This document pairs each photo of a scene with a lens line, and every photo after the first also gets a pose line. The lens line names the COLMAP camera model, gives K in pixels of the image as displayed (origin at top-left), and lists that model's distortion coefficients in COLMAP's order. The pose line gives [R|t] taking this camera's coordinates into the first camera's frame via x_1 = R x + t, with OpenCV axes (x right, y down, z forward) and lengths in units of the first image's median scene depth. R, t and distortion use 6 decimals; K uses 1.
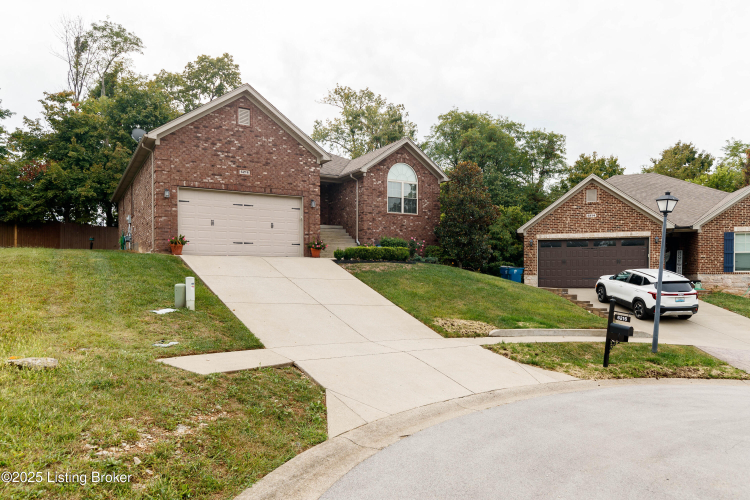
lens RADIAL K [[663.9, 0, 375.0], [0, 663.9, 250.0], [0, 0, 1]] dist [0.013359, -0.001156]
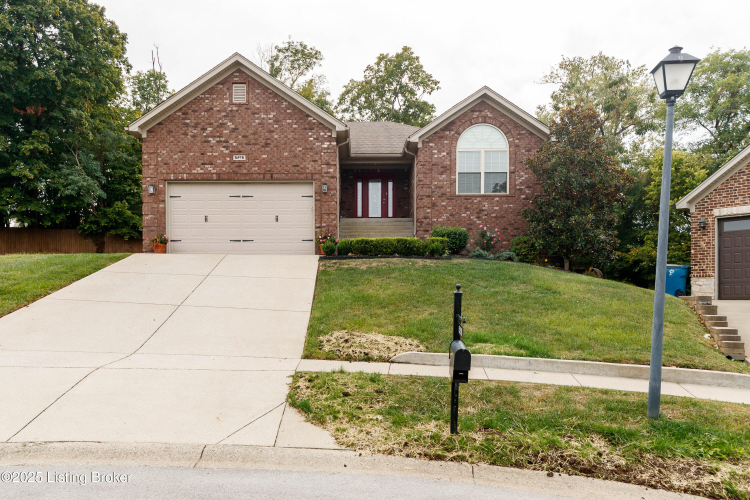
lens RADIAL K [[663.9, 0, 375.0], [0, 663.9, 250.0], [0, 0, 1]] dist [0.013359, -0.001156]
pose [[0.794303, -0.049674, -0.605488, 0.428699], [0.016134, 0.998025, -0.060712, 0.052489], [0.607308, 0.038455, 0.793535, 0.417581]]
